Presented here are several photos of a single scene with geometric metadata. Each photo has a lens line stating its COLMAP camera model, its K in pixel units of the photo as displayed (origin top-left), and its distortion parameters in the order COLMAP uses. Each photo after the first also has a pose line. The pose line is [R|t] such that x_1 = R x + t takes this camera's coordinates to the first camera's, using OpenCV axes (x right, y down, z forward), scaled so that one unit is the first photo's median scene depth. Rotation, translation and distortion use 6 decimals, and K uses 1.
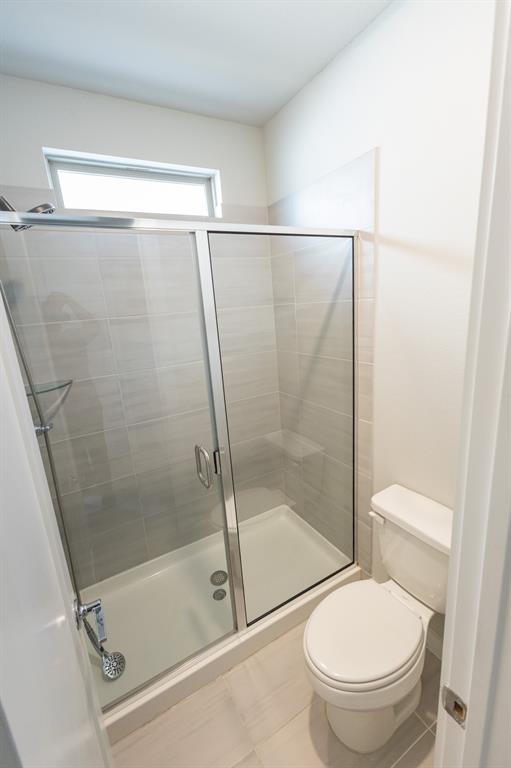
lens RADIAL K [[322.8, 0, 255.5], [0, 322.8, 384.0], [0, 0, 1]] dist [0.003199, 0.000337]
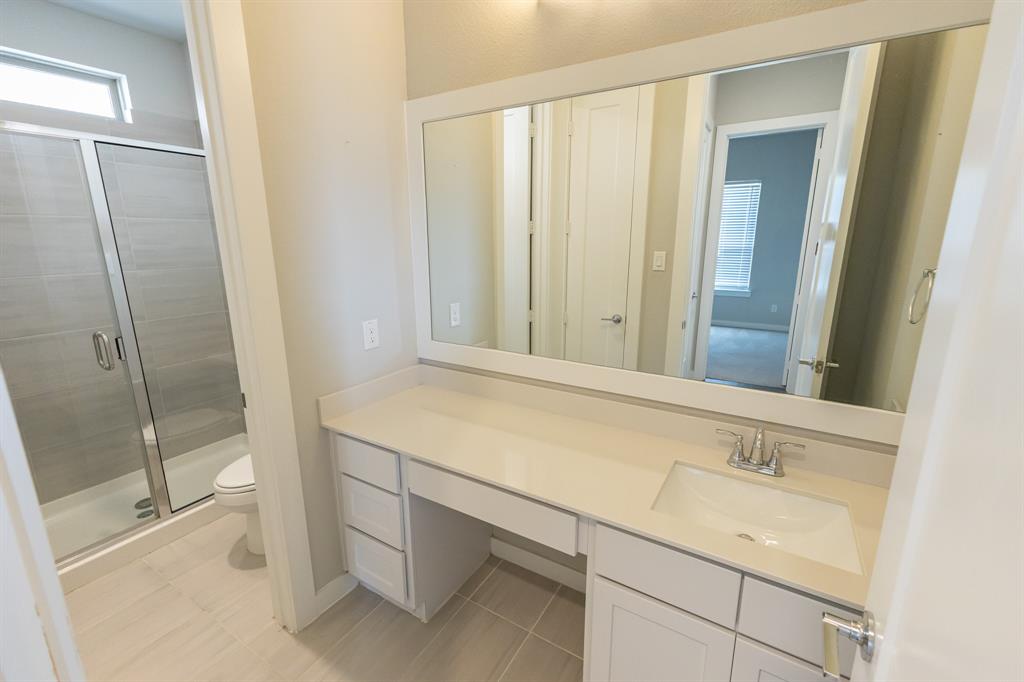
lens RADIAL K [[430.1, 0, 512.0], [0, 430.1, 341.0], [0, 0, 1]] dist [-0.001936, -0.000613]
pose [[0.869913, -0.043744, 0.491262, 0.237126], [0.059325, 0.998108, -0.016174, 0.233822], [-0.489625, 0.043214, 0.870862, -0.678272]]
